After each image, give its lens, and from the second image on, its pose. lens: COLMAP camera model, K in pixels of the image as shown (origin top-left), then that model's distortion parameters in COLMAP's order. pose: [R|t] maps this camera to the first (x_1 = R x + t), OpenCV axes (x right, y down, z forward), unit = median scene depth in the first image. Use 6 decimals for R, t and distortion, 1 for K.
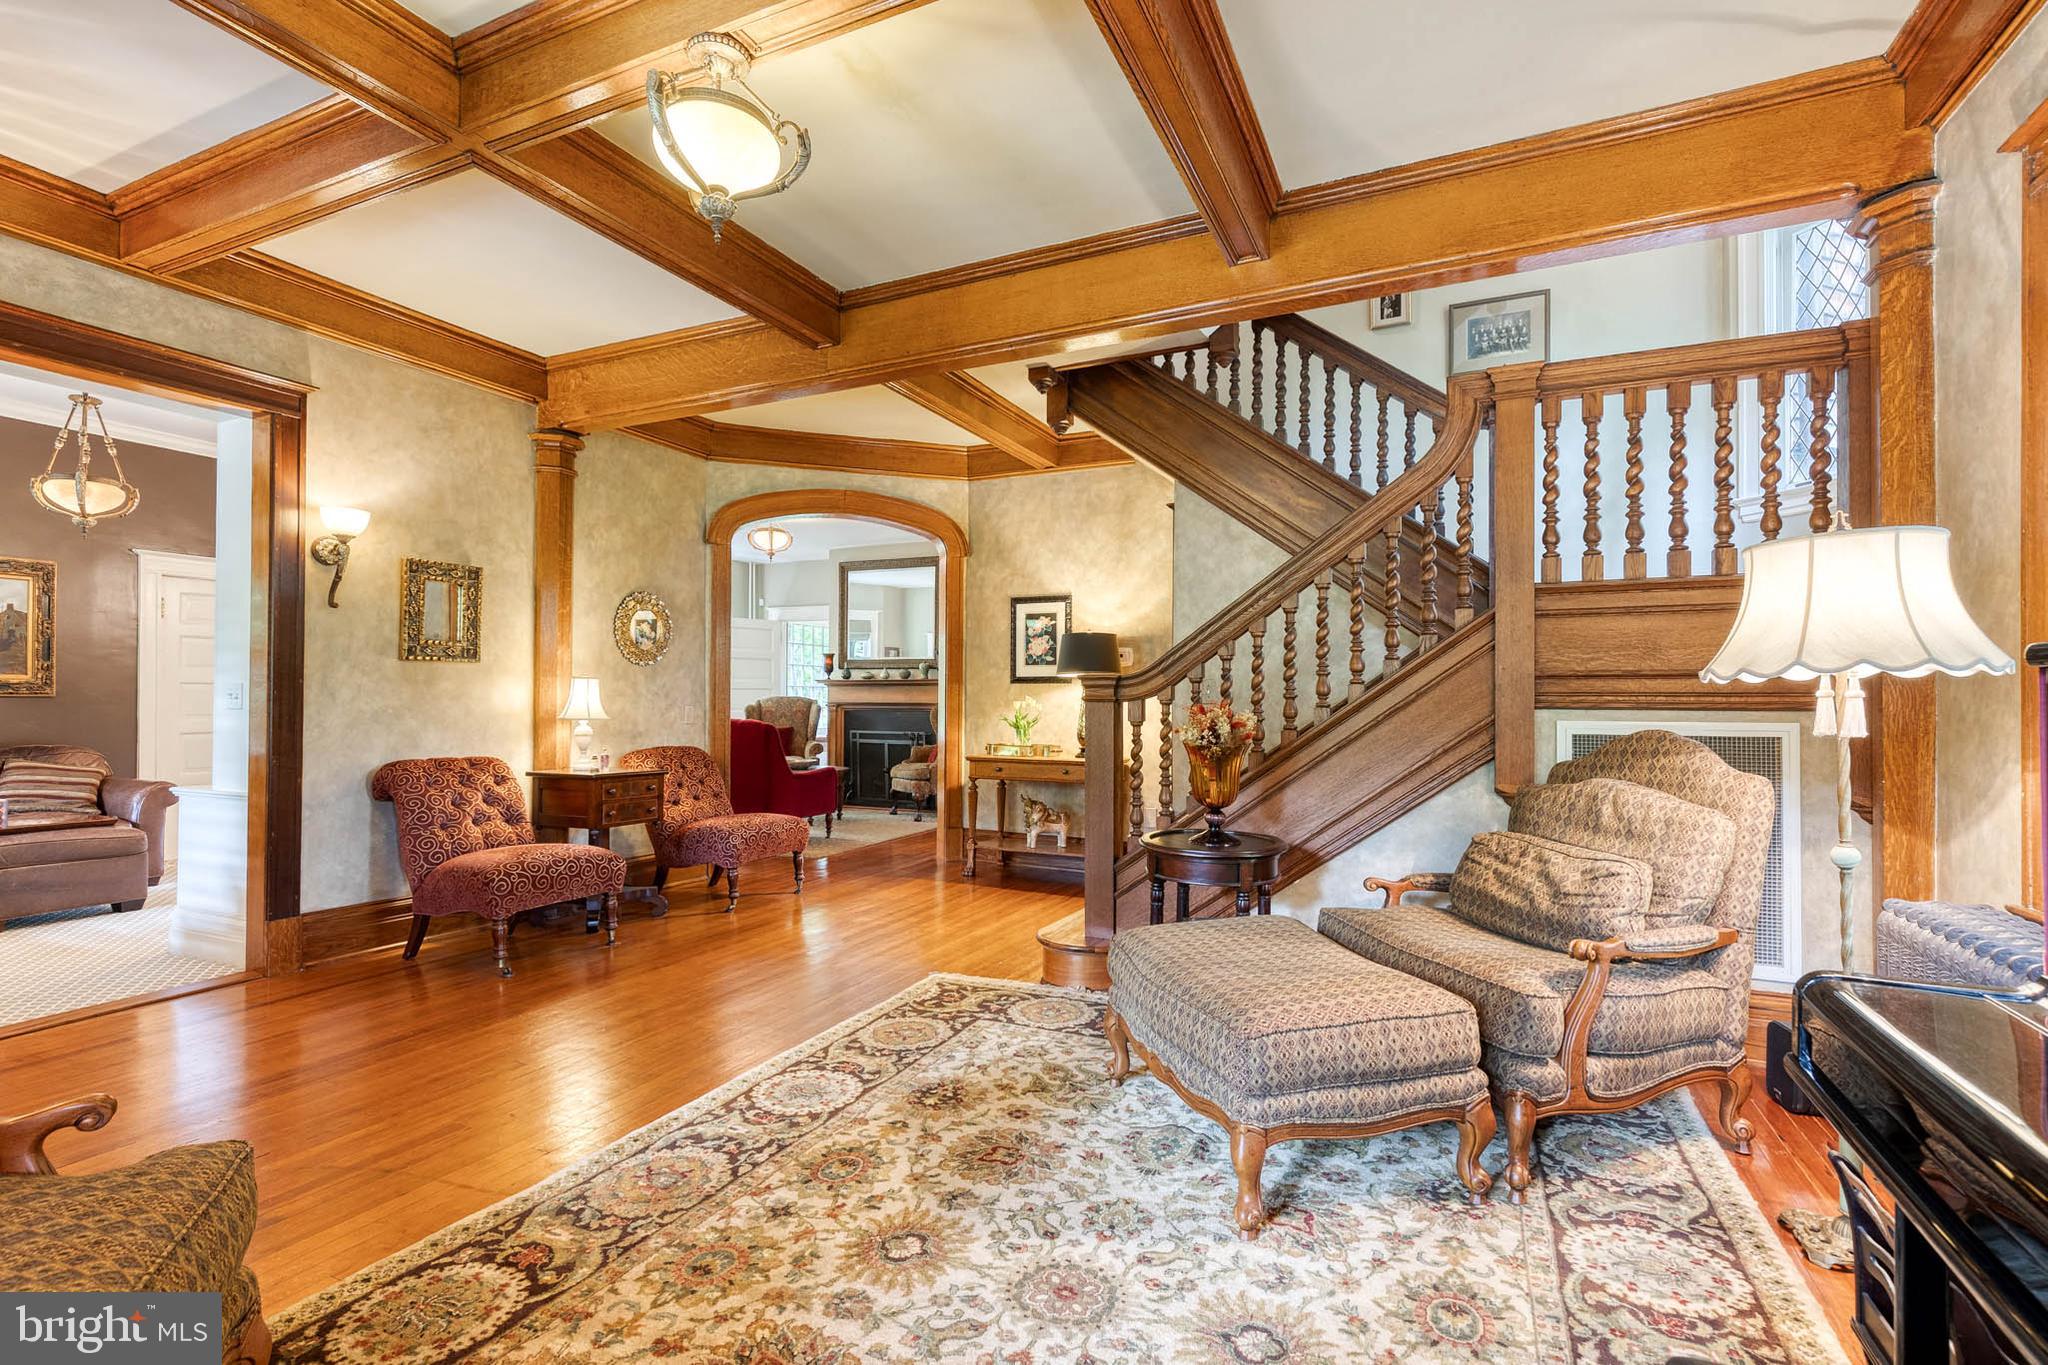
lens RADIAL K [[936.1, 0, 1017.5], [0, 936.1, 684.9], [0, 0, 1]] dist [0.016231, -0.003151]
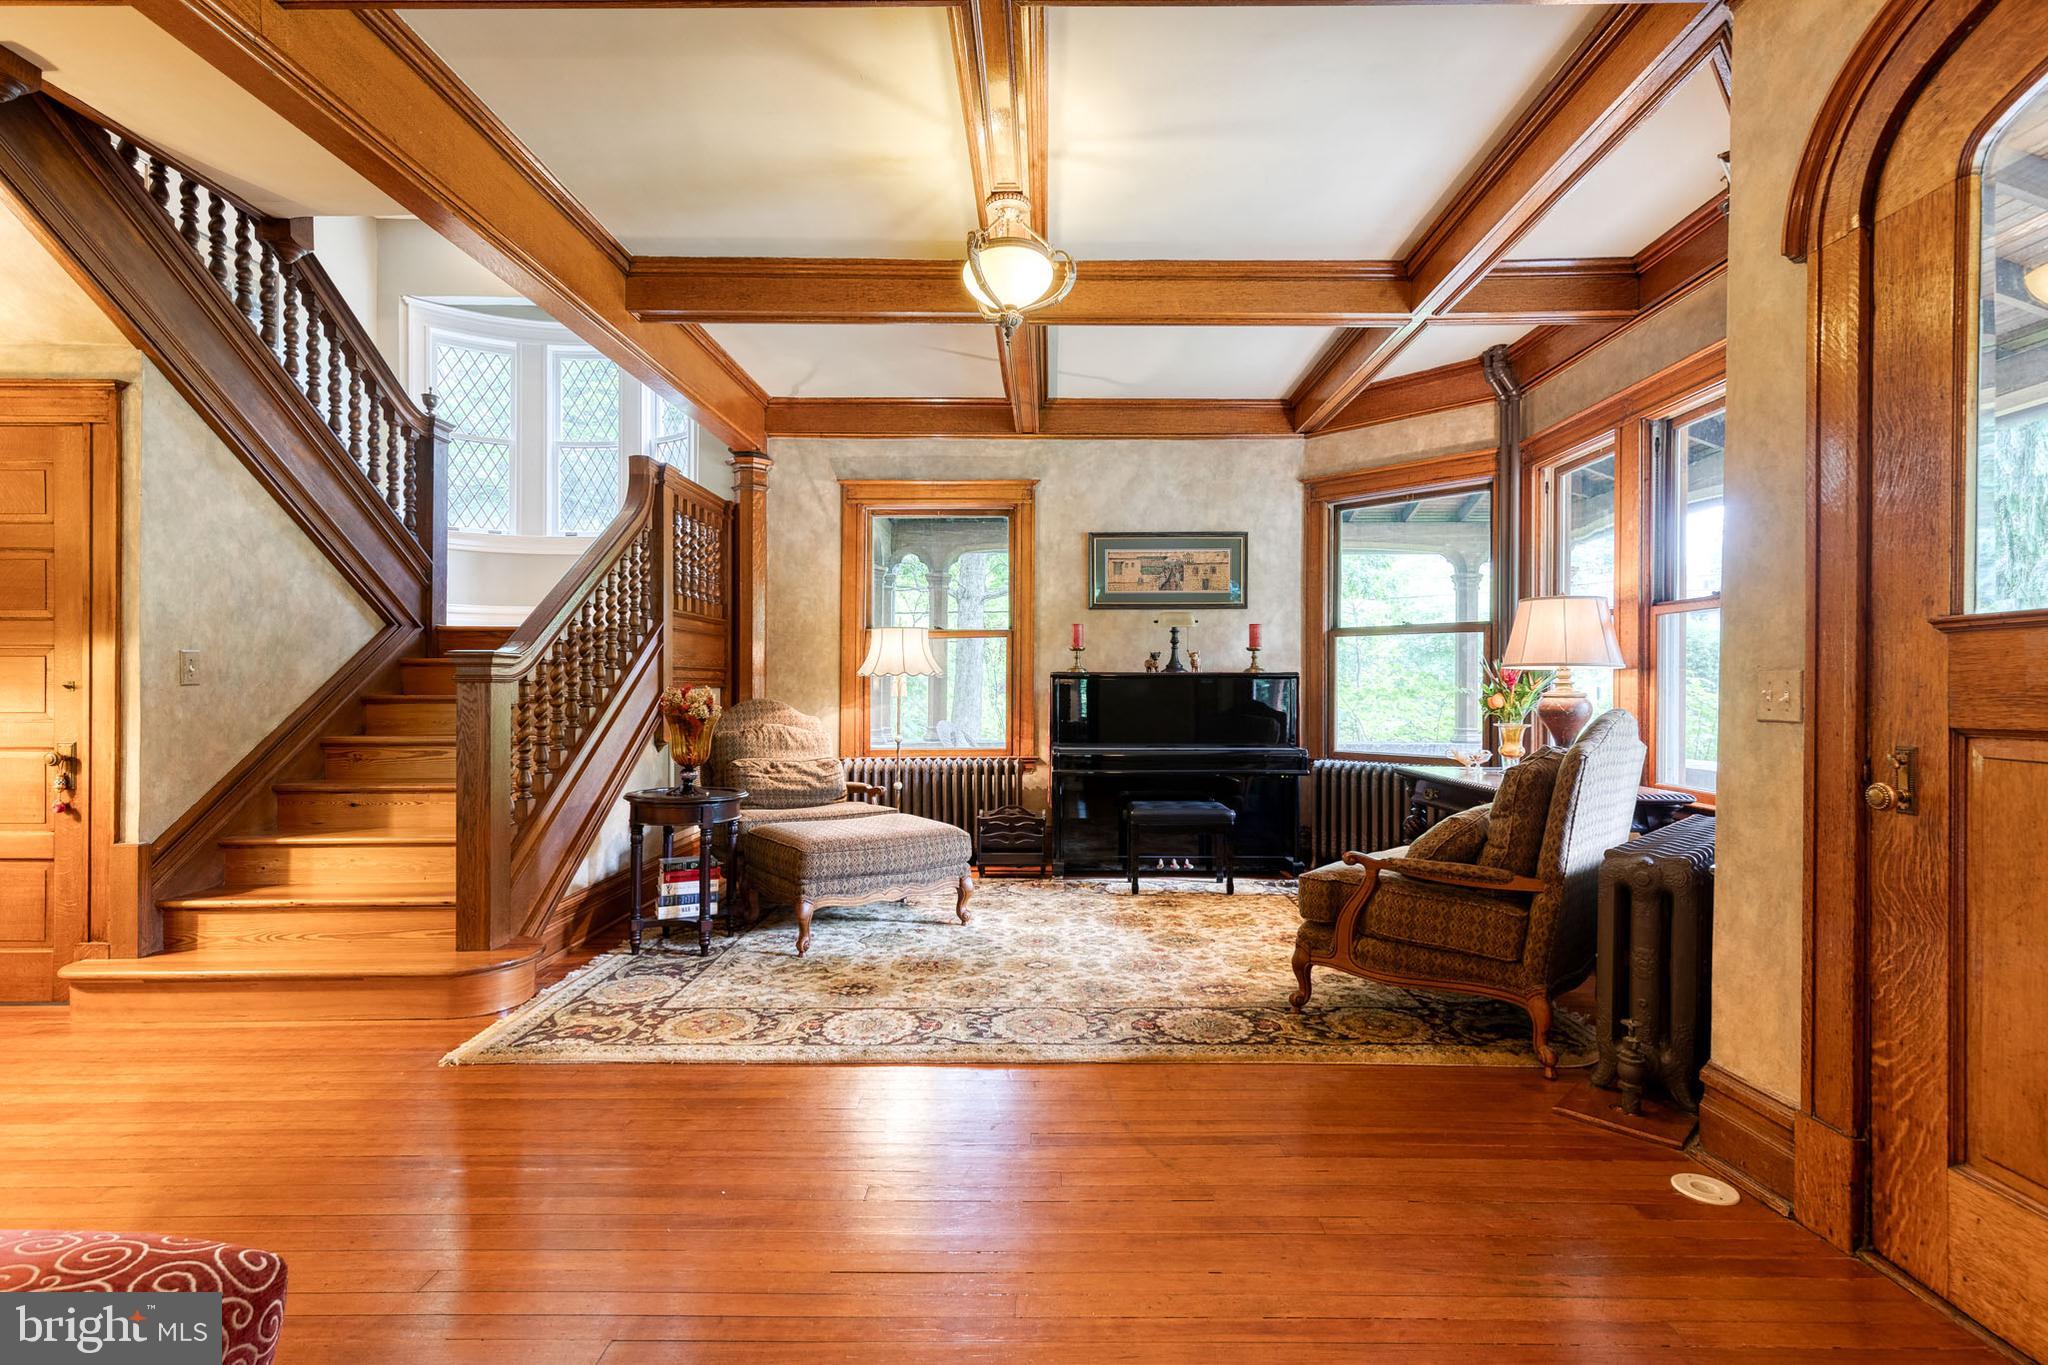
lens RADIAL K [[936.1, 0, 1028.2], [0, 936.1, 697.9], [0, 0, 1]] dist [0.016231, -0.003151]
pose [[-0.415009, -0.007087, 0.909790, -1.229682], [-0.016556, 0.999863, 0.000237, 0.032010], [-0.909666, -0.014964, -0.415070, 1.206410]]
